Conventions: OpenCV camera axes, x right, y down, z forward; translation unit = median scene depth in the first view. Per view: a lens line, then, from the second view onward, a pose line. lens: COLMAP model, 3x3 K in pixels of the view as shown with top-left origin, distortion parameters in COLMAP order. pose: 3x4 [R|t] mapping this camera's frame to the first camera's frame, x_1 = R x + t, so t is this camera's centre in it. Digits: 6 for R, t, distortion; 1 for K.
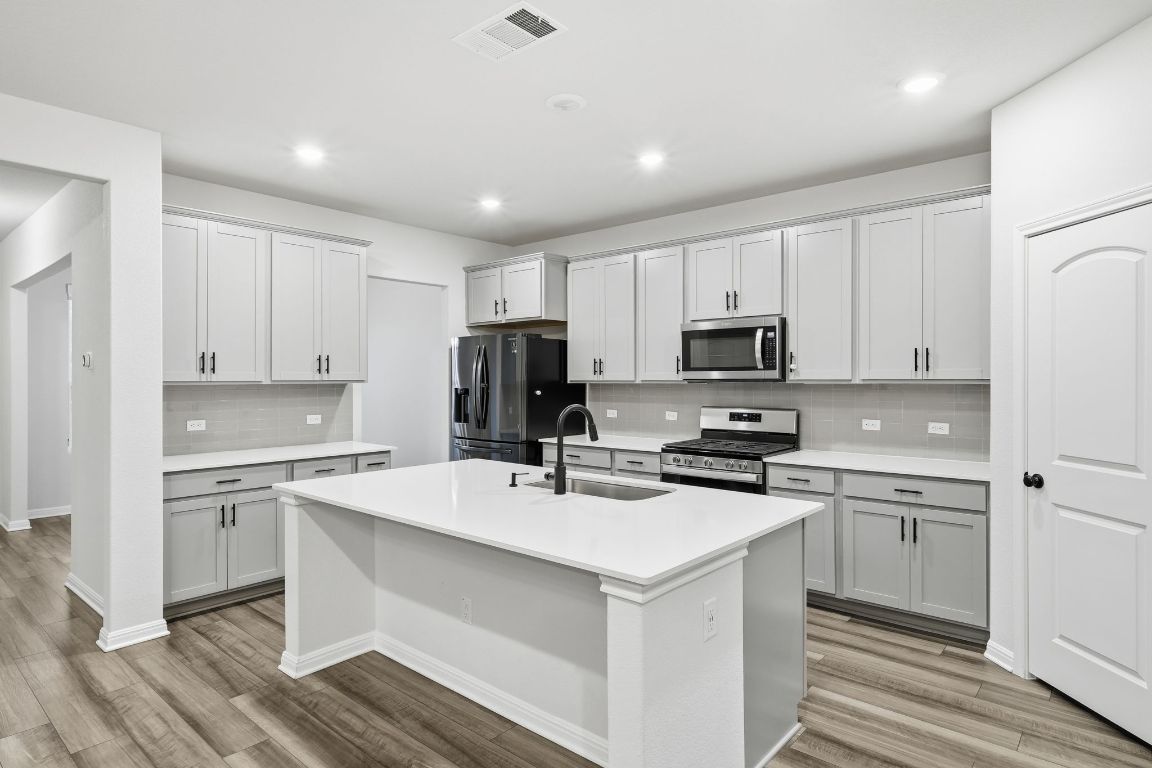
lens RADIAL K [[634.1, 0, 573.7], [0, 634.1, 375.1], [0, 0, 1]] dist [0.000673, 0.002076]
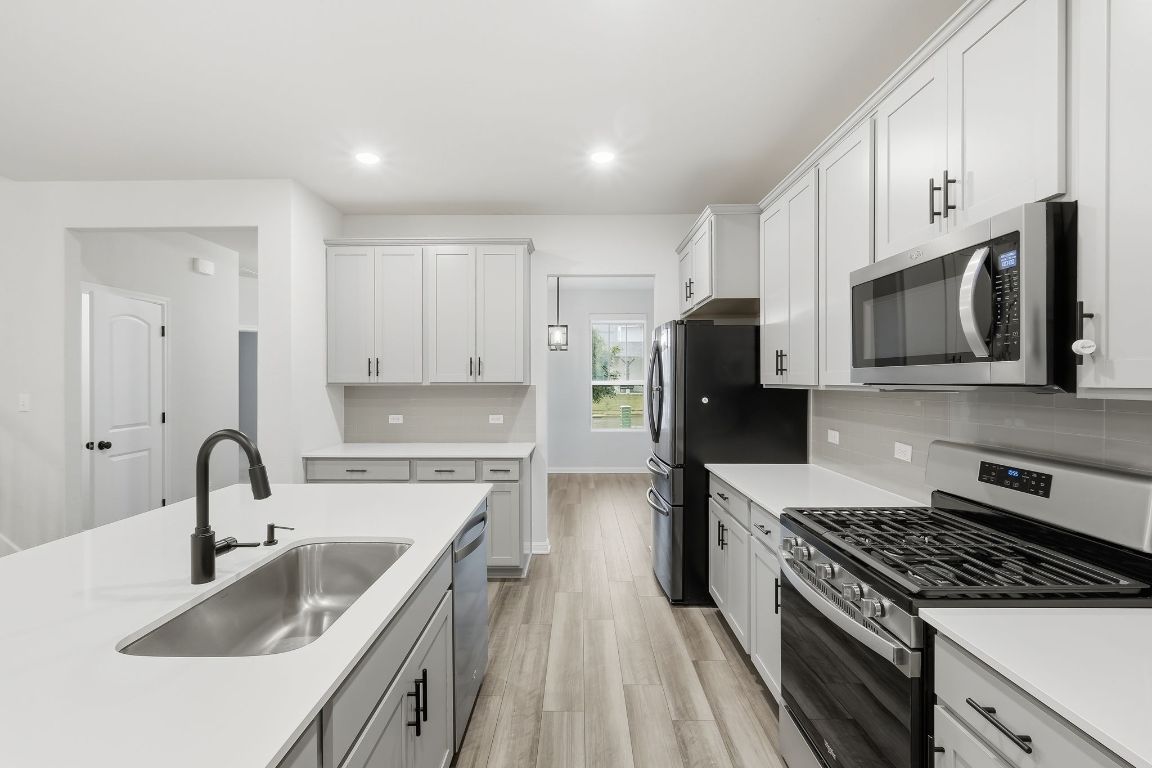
lens RADIAL K [[503.8, 0, 584.8], [0, 503.8, 382.0], [0, 0, 1]] dist [-0.001946, 0.000338]
pose [[0.661568, 0.004305, -0.749873, 0.369708], [0.002381, 0.999966, 0.007842, 0.001510], [0.749882, -0.006974, 0.661535, 0.646758]]
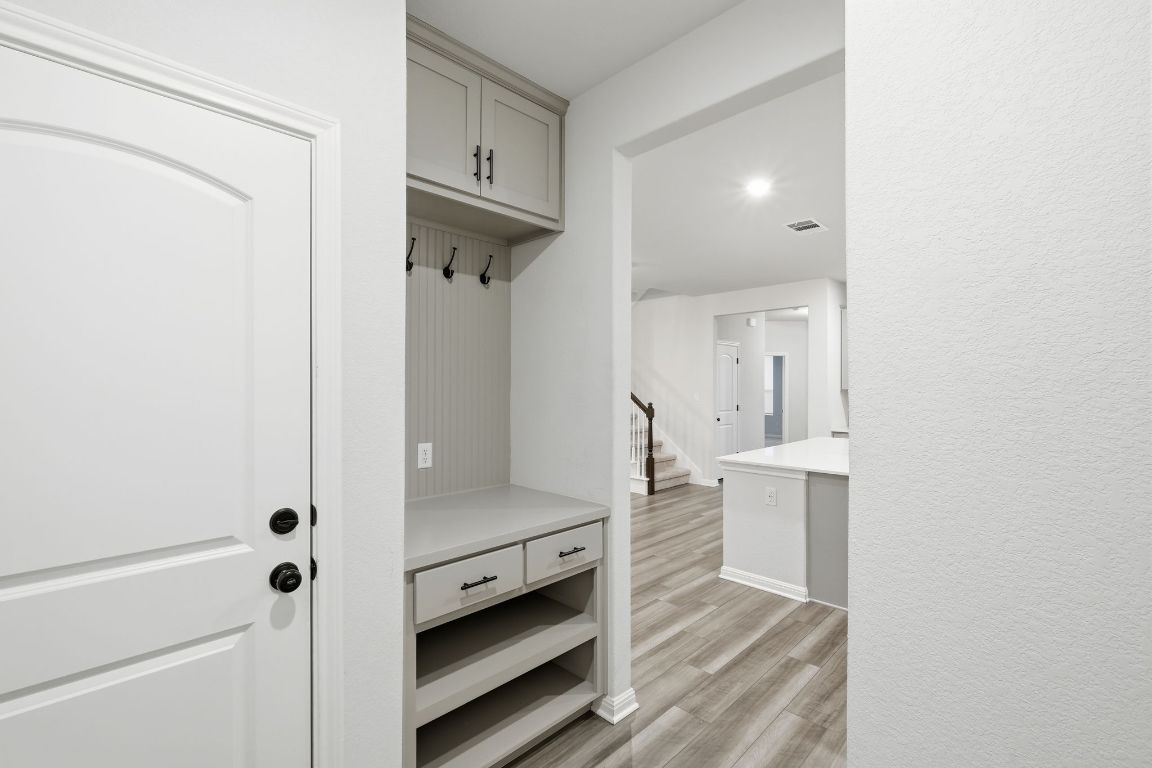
lens RADIAL K [[503.8, 0, 577.6], [0, 503.8, 384.6], [0, 0, 1]] dist [-0.001946, 0.000338]
pose [[-0.063369, 0.000394, -0.997990, 0.958602], [0.001505, 0.999999, 0.000300, -0.009229], [0.997989, -0.001483, -0.063370, 0.199407]]
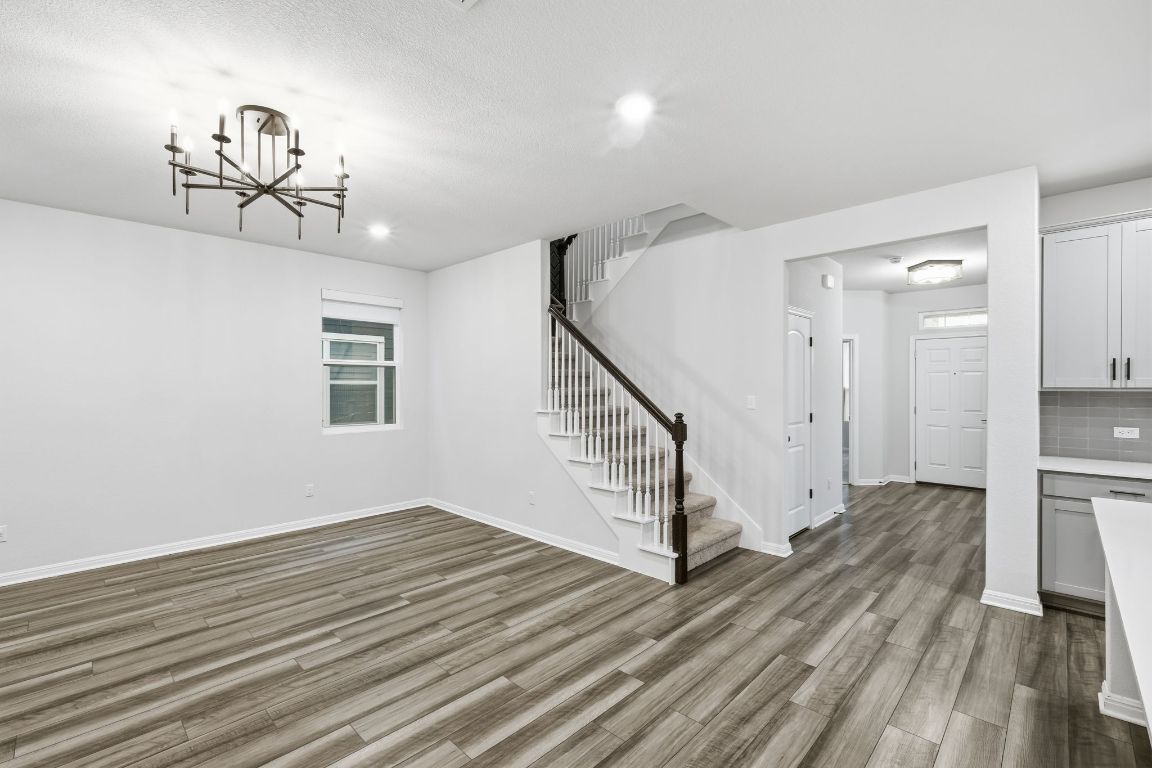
lens RADIAL K [[503.8, 0, 580.5], [0, 503.8, 388.5], [0, 0, 1]] dist [-0.001946, 0.000338]
pose [[-0.046574, 0.010214, -0.998863, 0.223998], [0.007584, 0.999923, 0.009872, -0.003248], [0.998886, -0.007116, -0.046648, 0.198709]]
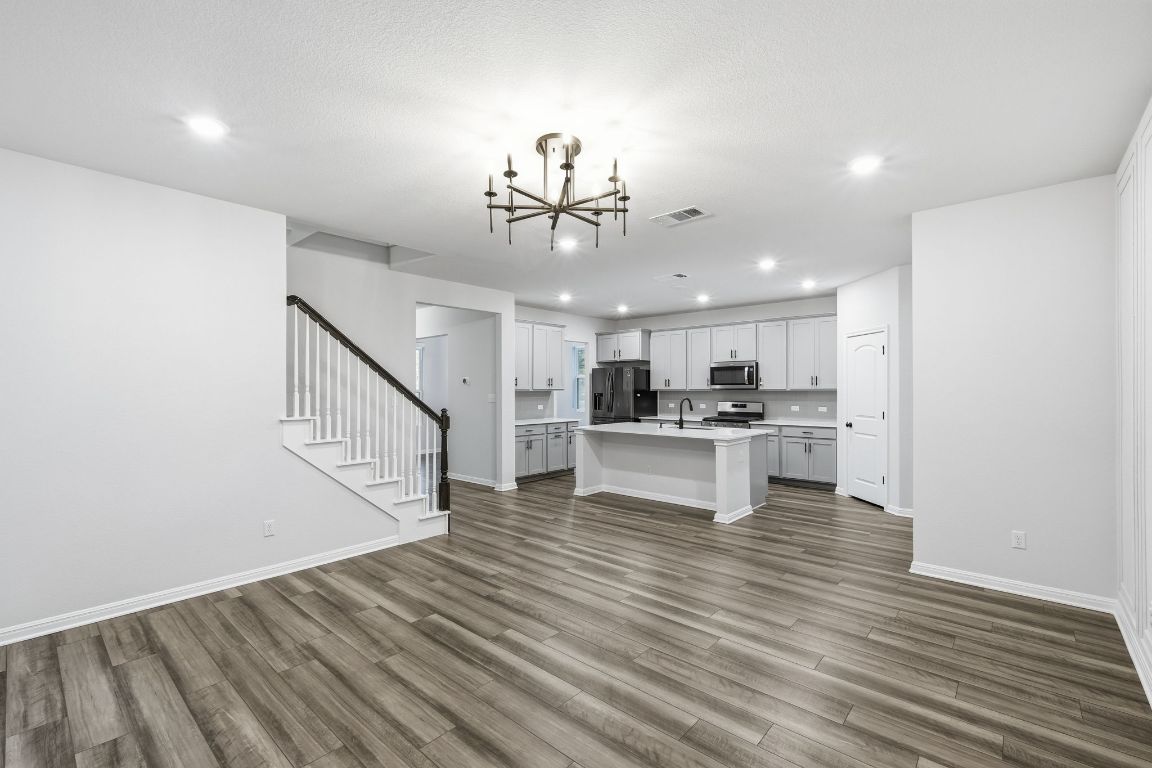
lens RADIAL K [[503.8, 0, 572.5], [0, 503.8, 383.1], [0, 0, 1]] dist [-0.001946, 0.000338]
pose [[0.999954, 0.000391, -0.009626, -0.328982], [-0.000434, 0.999990, -0.004481, -0.005877], [0.009624, 0.004485, 0.999944, -0.853751]]
